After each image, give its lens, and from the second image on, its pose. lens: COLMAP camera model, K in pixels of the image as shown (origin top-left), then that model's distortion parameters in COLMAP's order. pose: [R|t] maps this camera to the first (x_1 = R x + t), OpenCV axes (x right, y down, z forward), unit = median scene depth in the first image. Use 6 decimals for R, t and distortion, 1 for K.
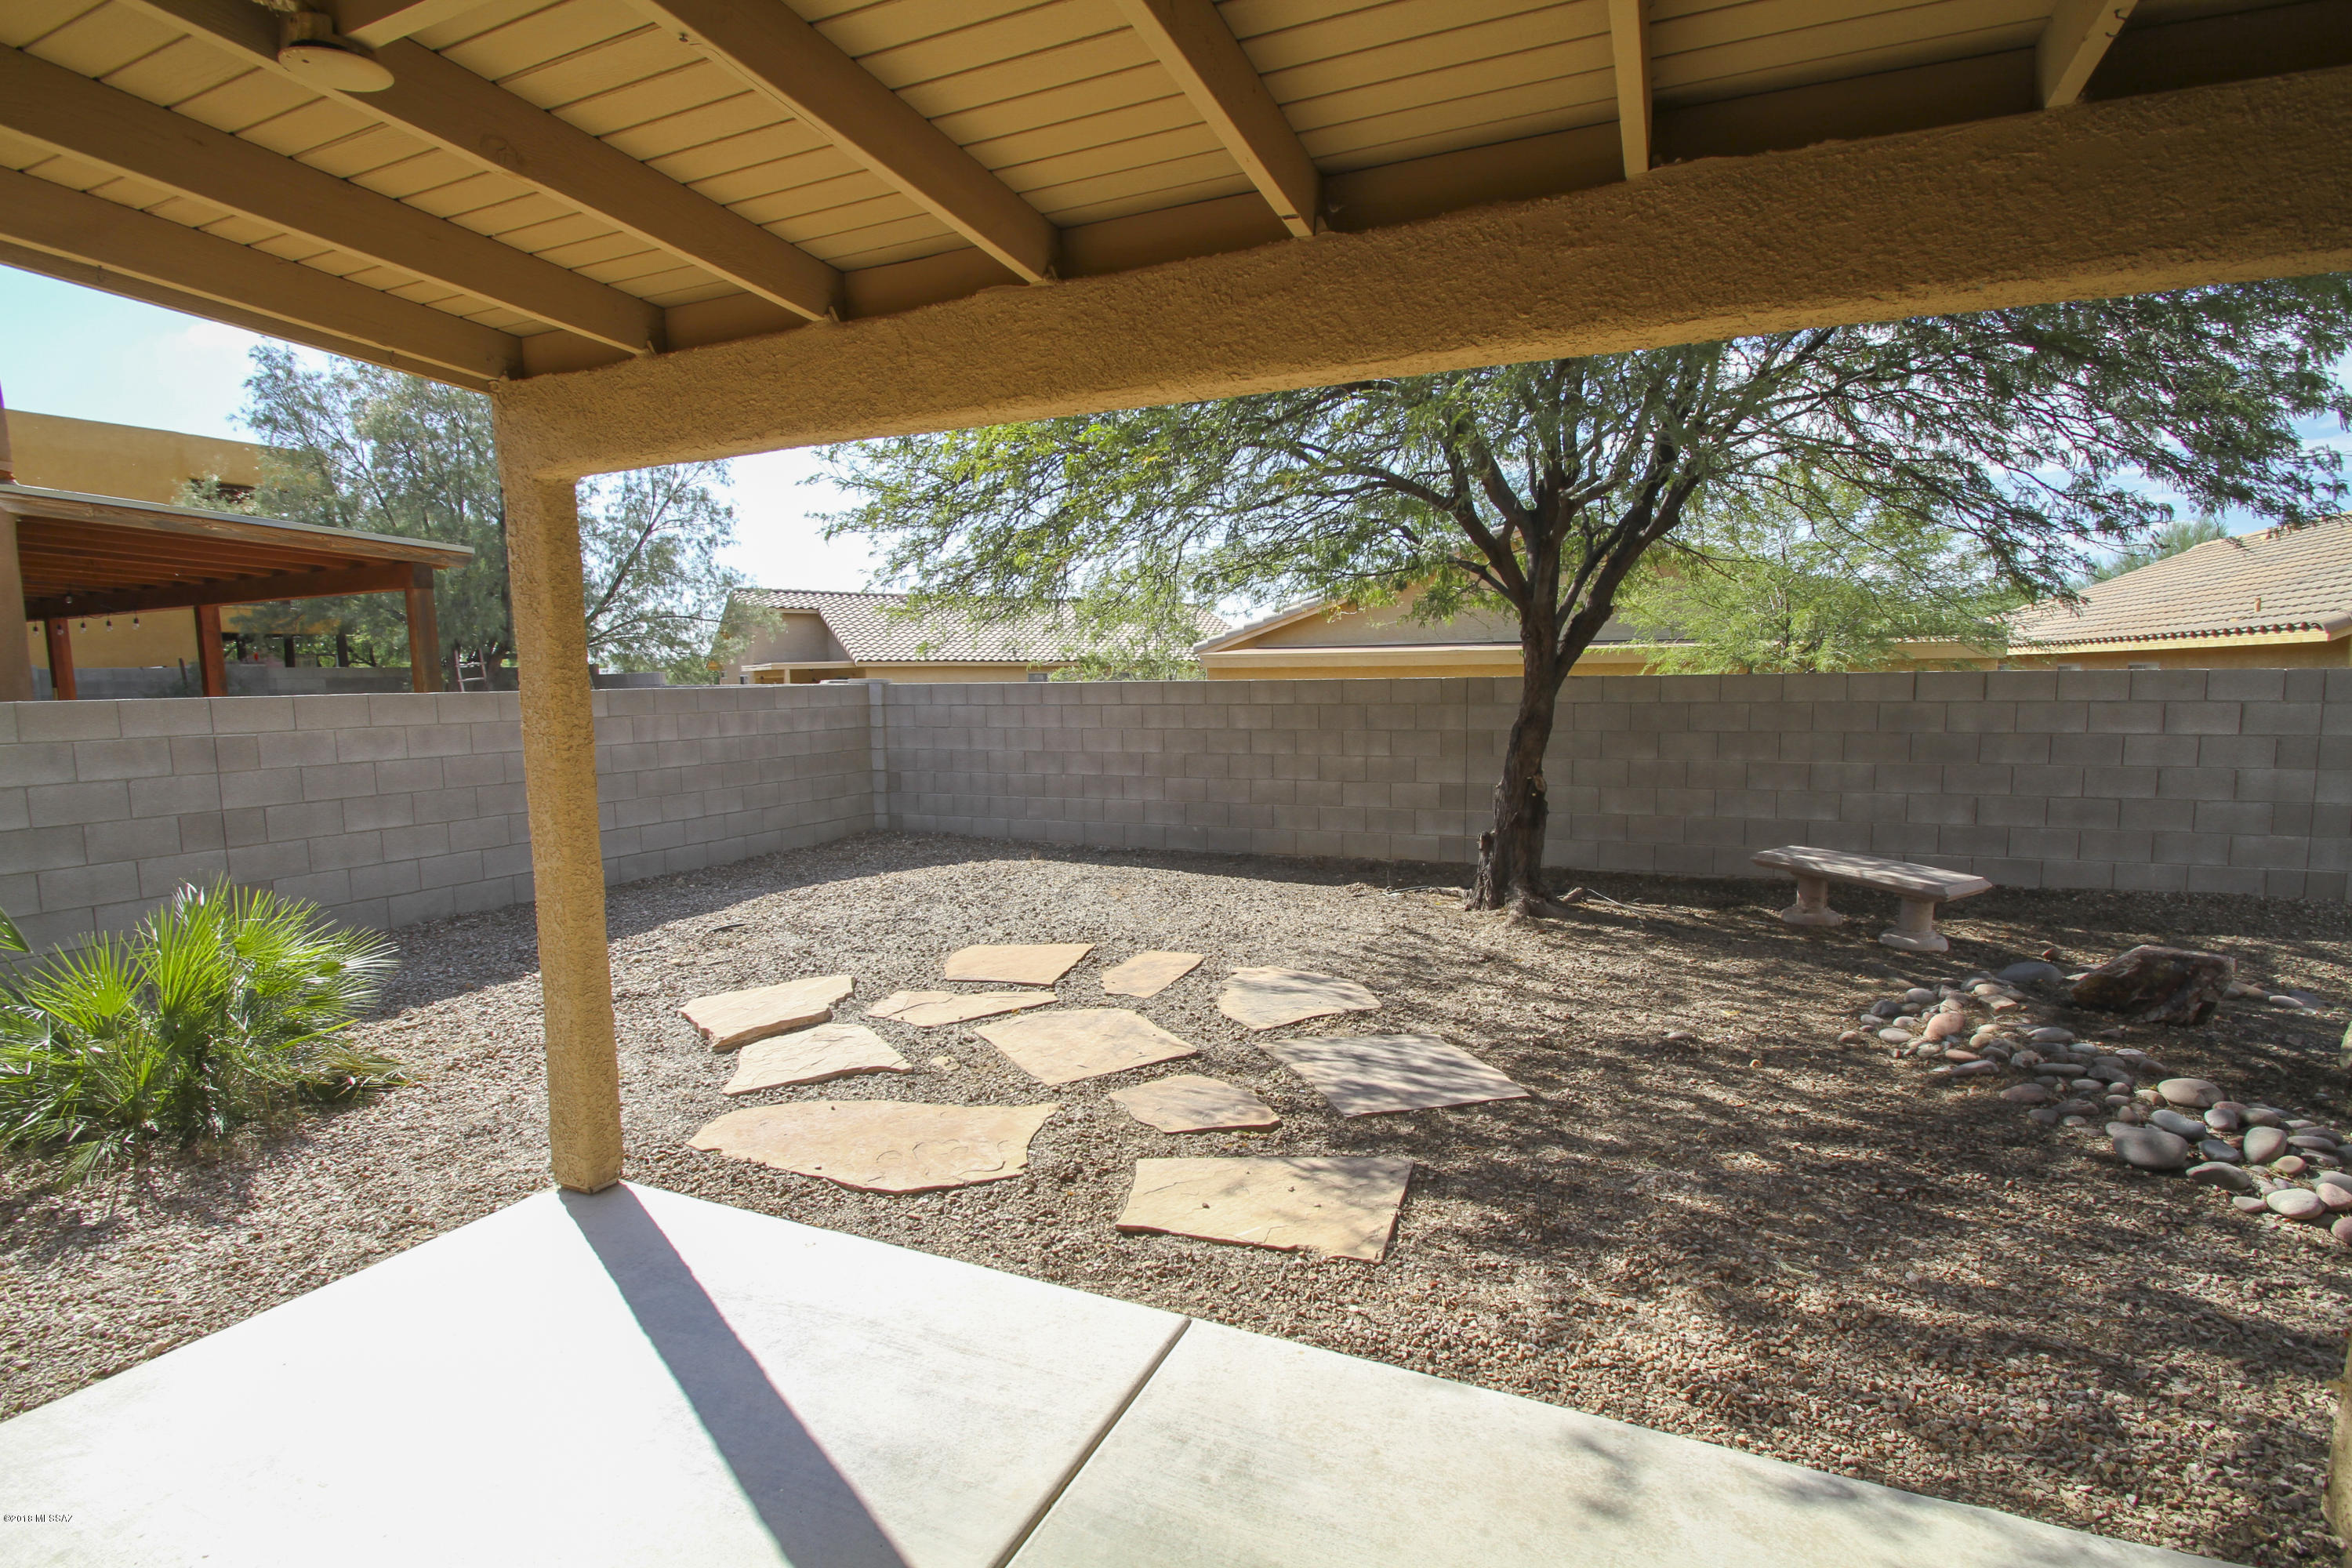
lens RADIAL K [[1093.8, 0, 1182.0], [0, 1093.8, 800.4], [0, 0, 1]] dist [0.010181, -0.015758]
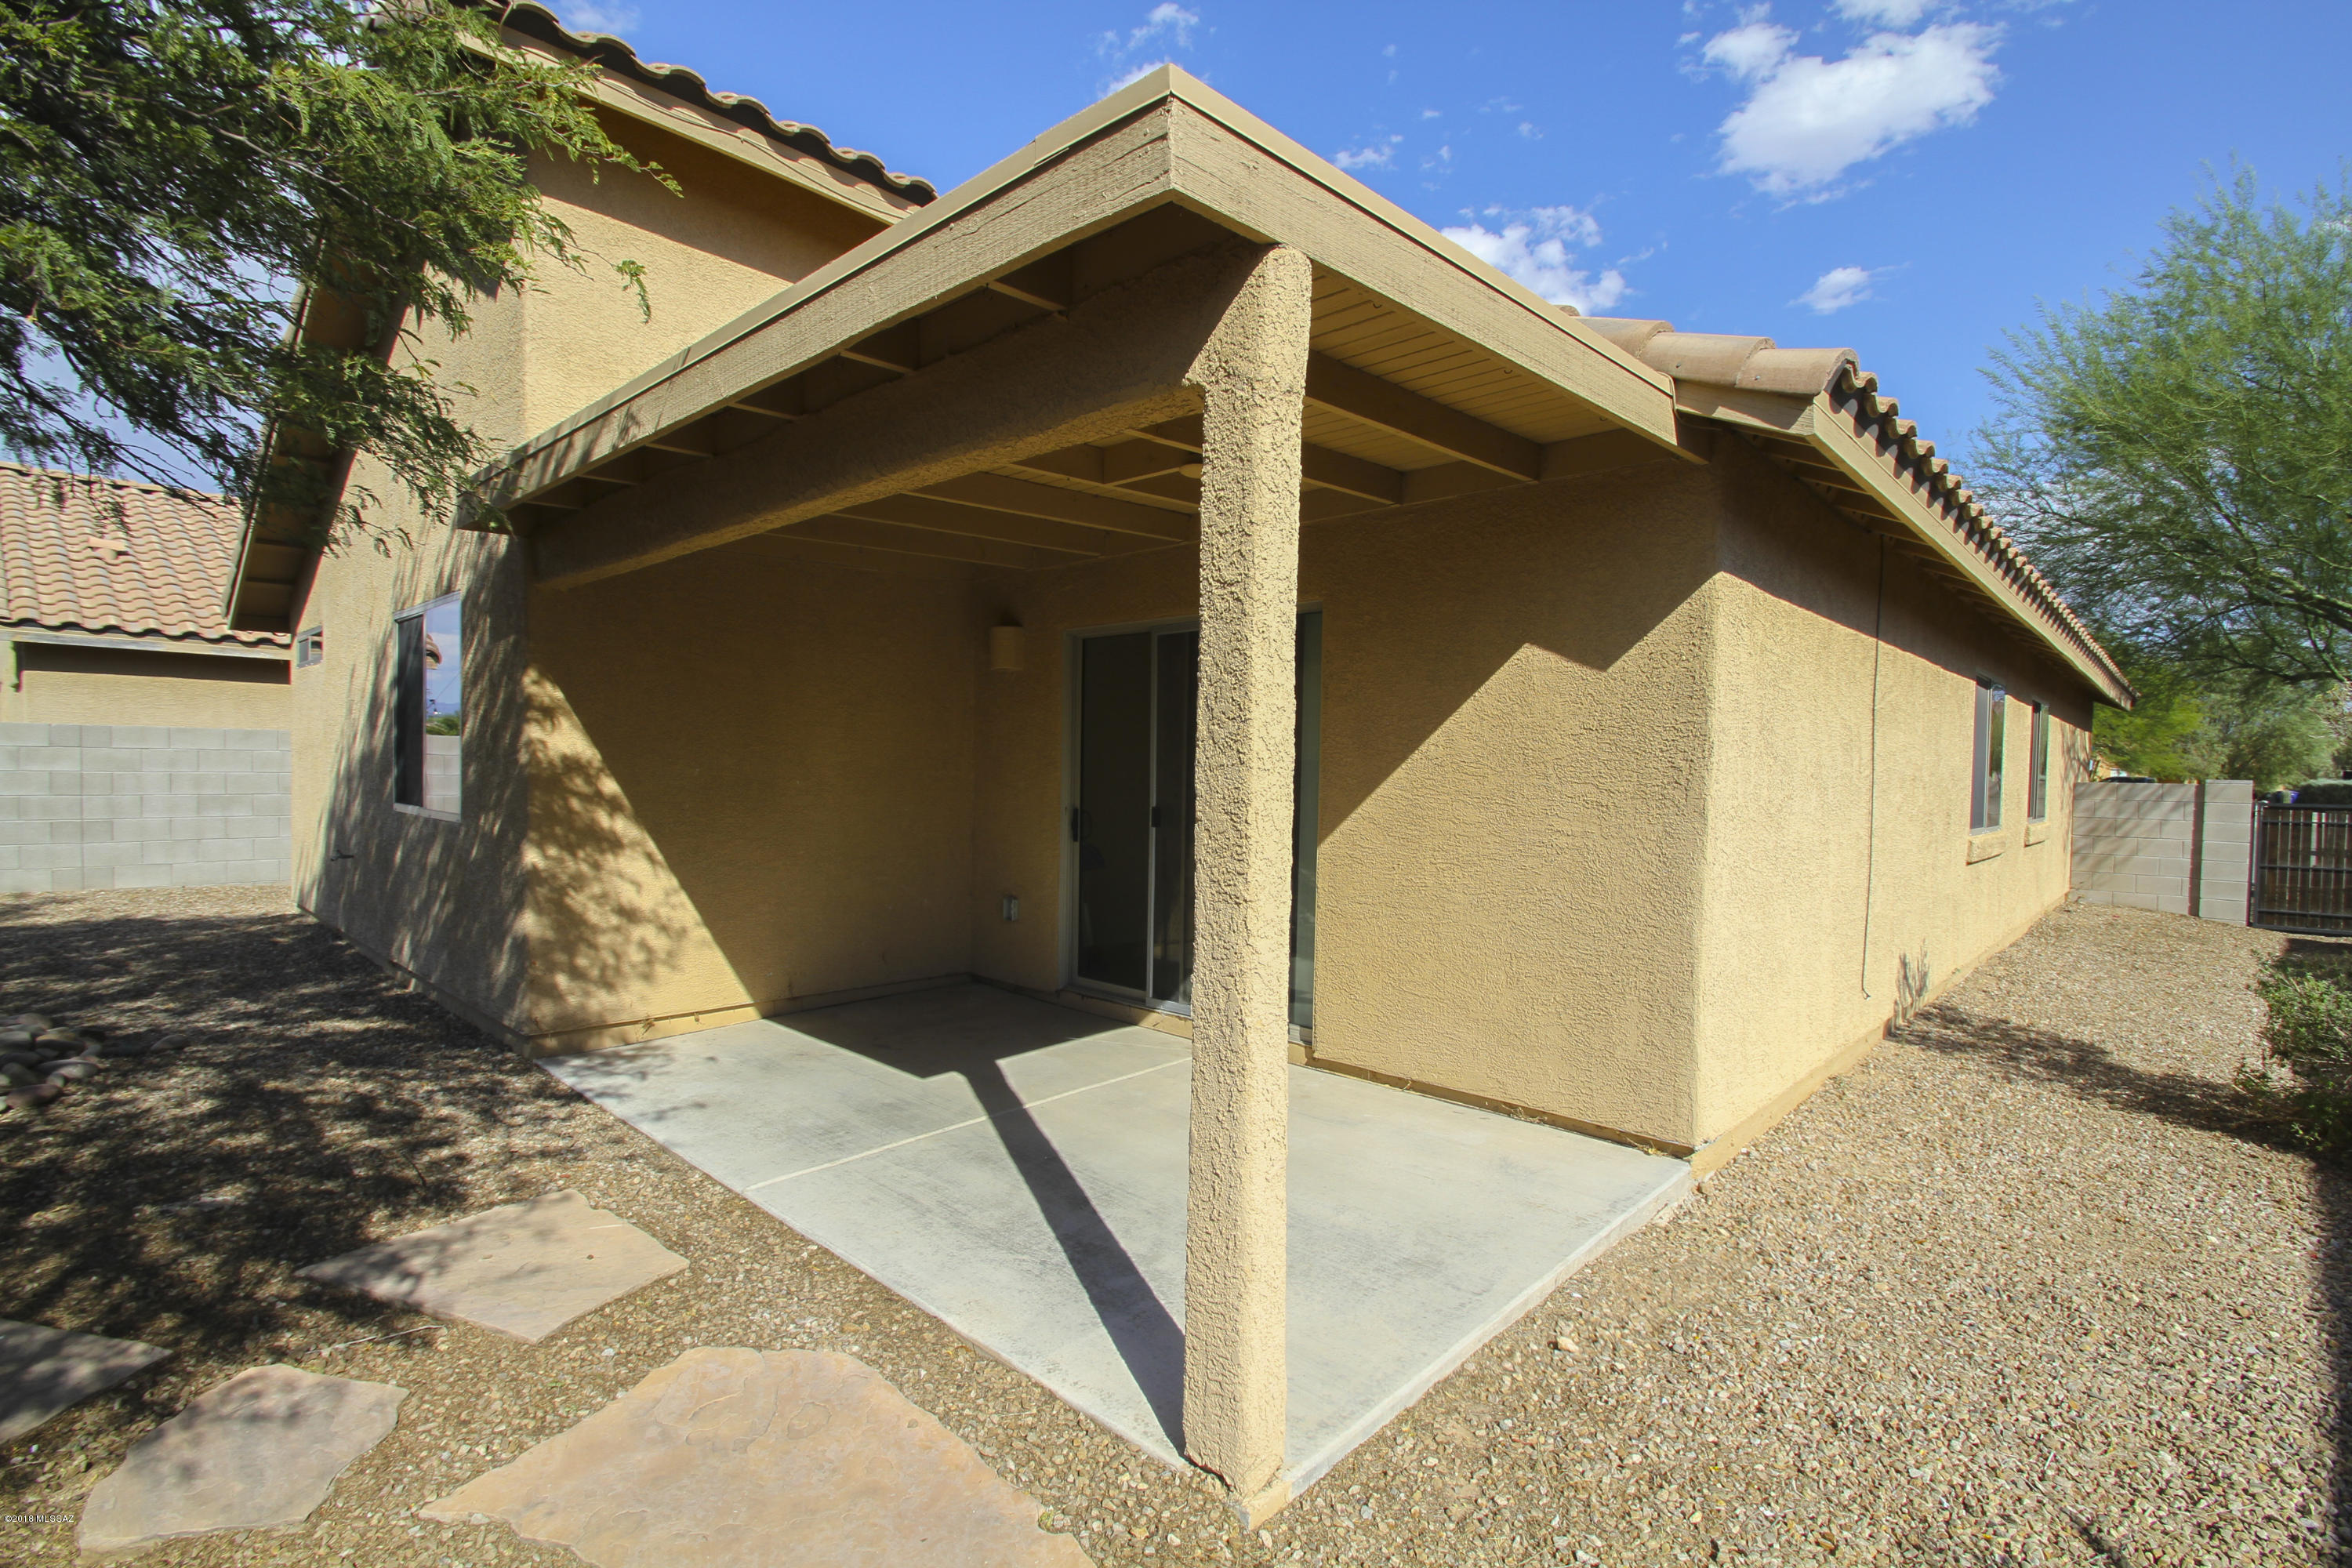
lens RADIAL K [[1114.2, 0, 1176.0], [0, 1114.2, 784.0], [0, 0, 1]] dist [0.003437, -0.007295]
pose [[-0.942255, -0.018633, 0.334377, -0.597113], [0.020270, 0.993447, 0.112478, -0.103435], [-0.334282, 0.112761, -0.935703, 1.310979]]
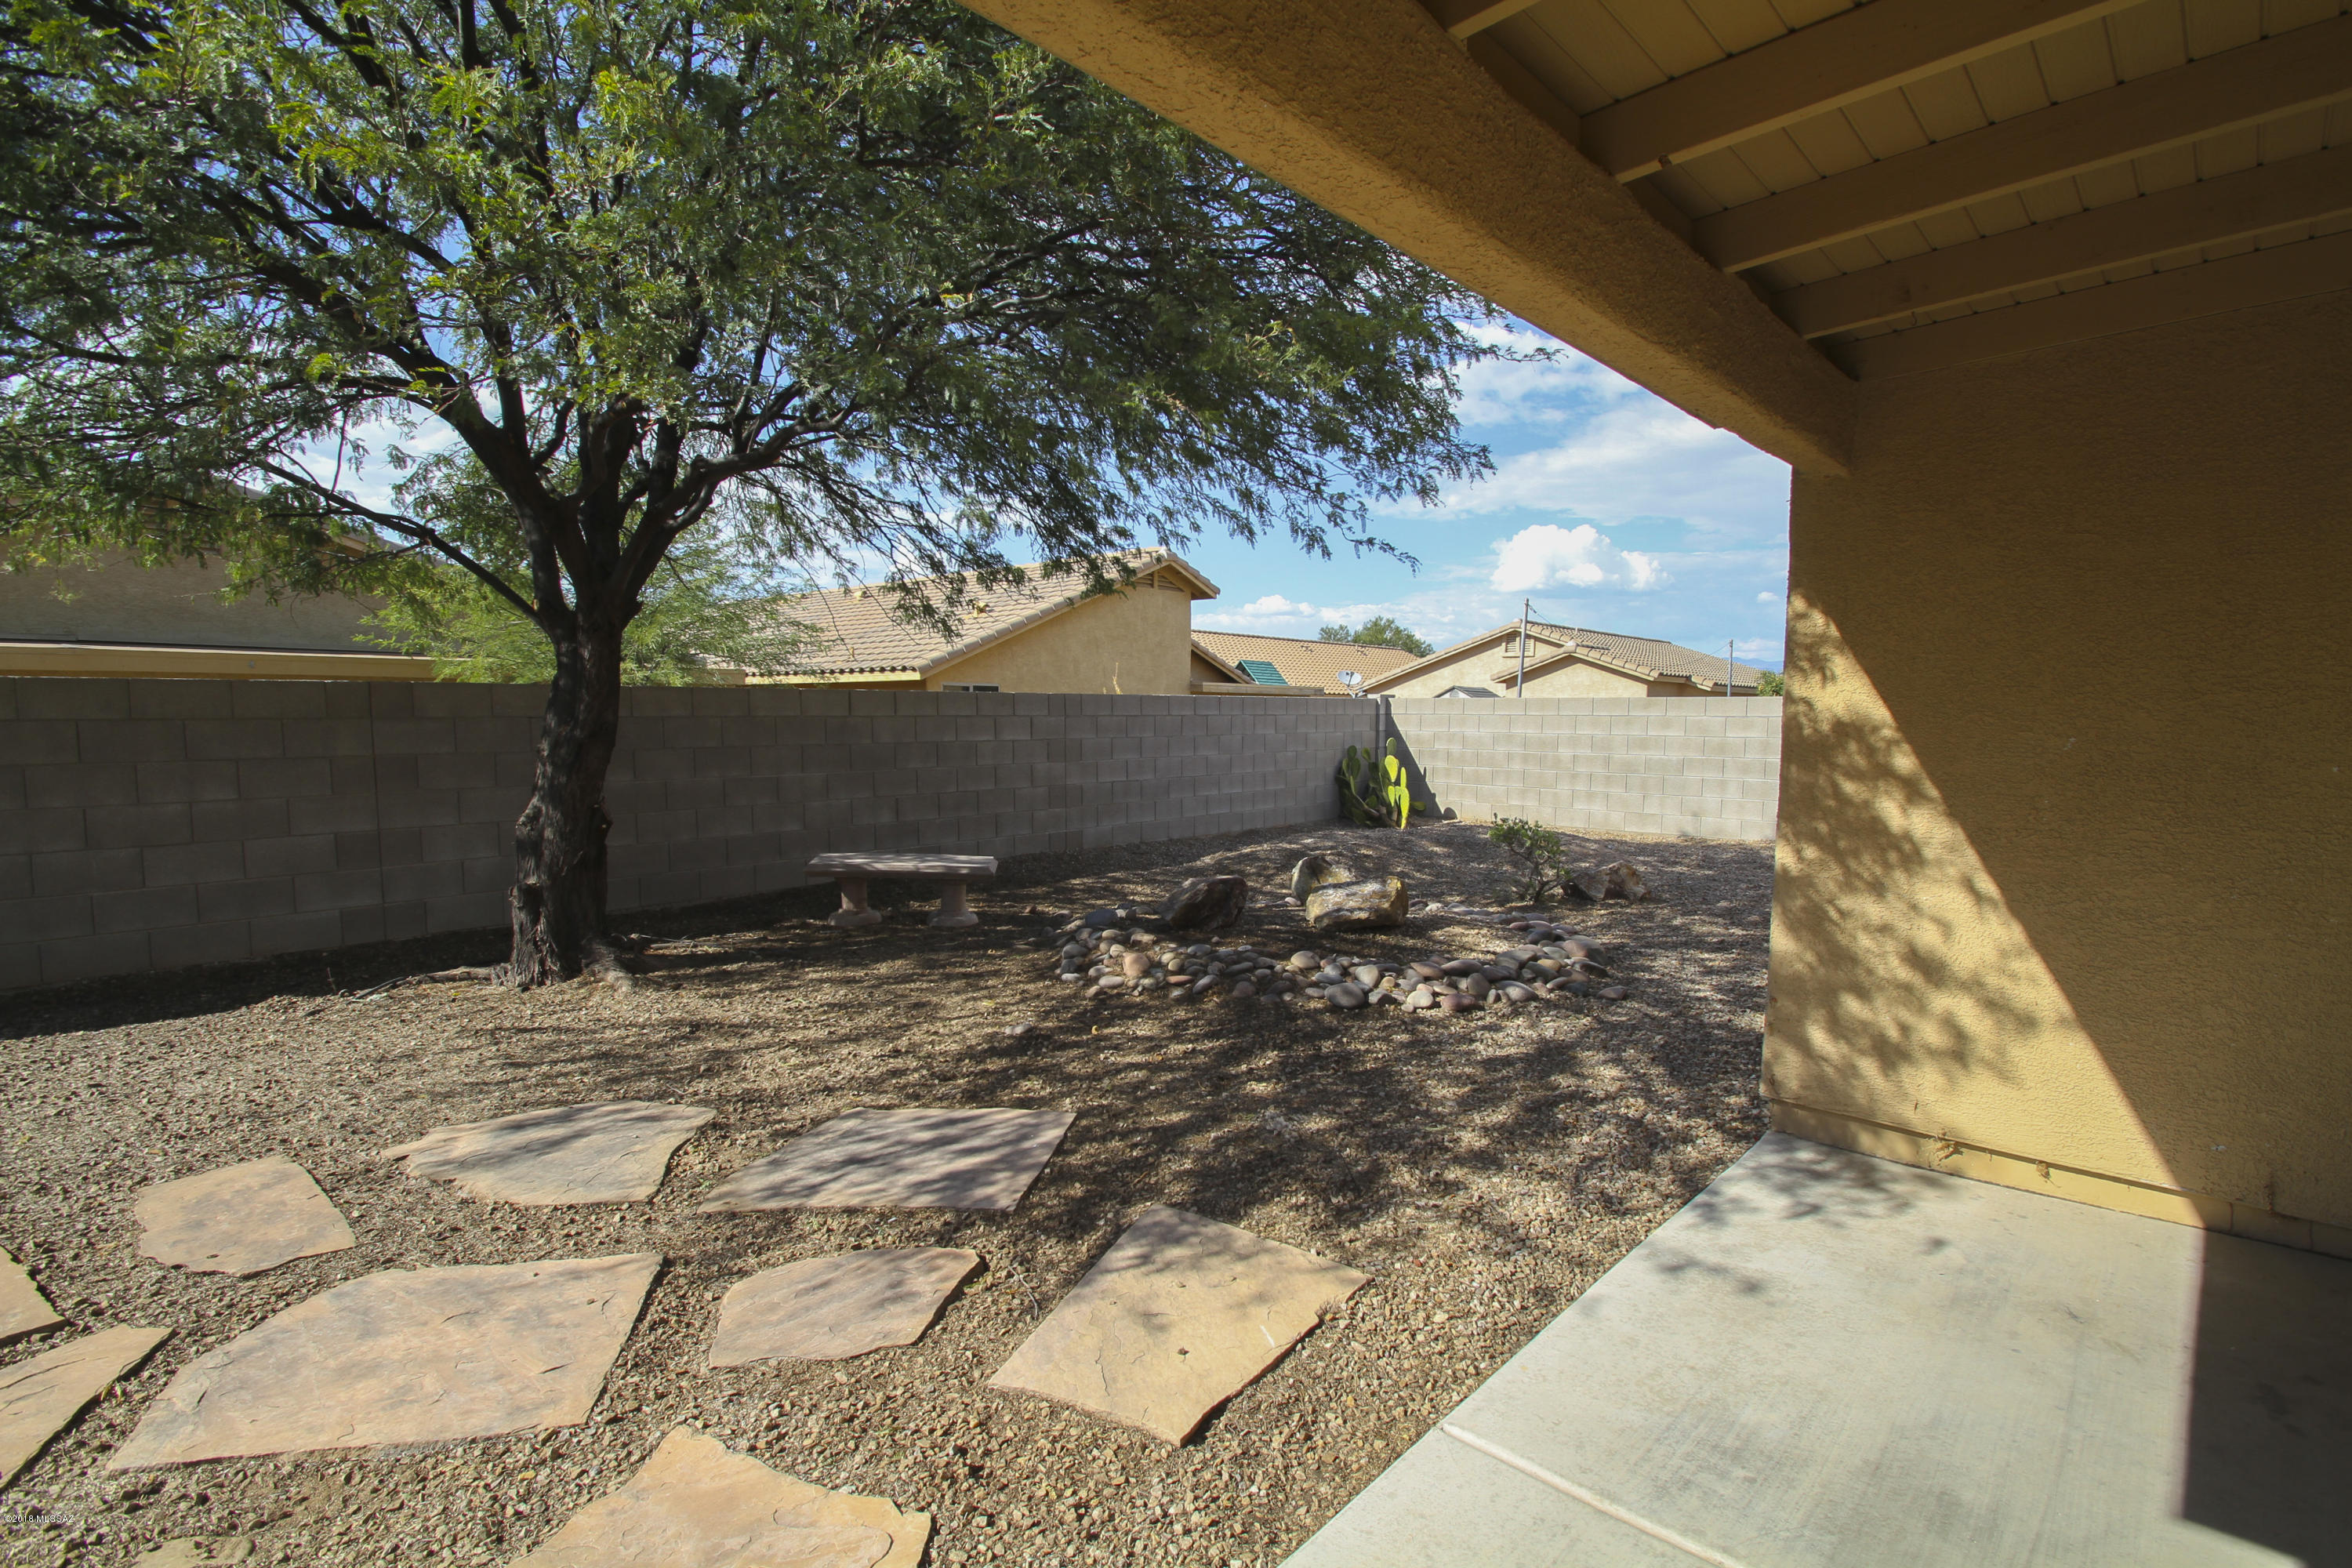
lens RADIAL K [[1089.2, 0, 1205.9], [0, 1089.2, 776.6], [0, 0, 1]] dist [0.002826, -0.000022]
pose [[0.335361, -0.045960, 0.940968, -0.507105], [0.093800, 0.995475, 0.015192, -0.022259], [-0.937409, 0.083168, 0.338154, 0.546707]]
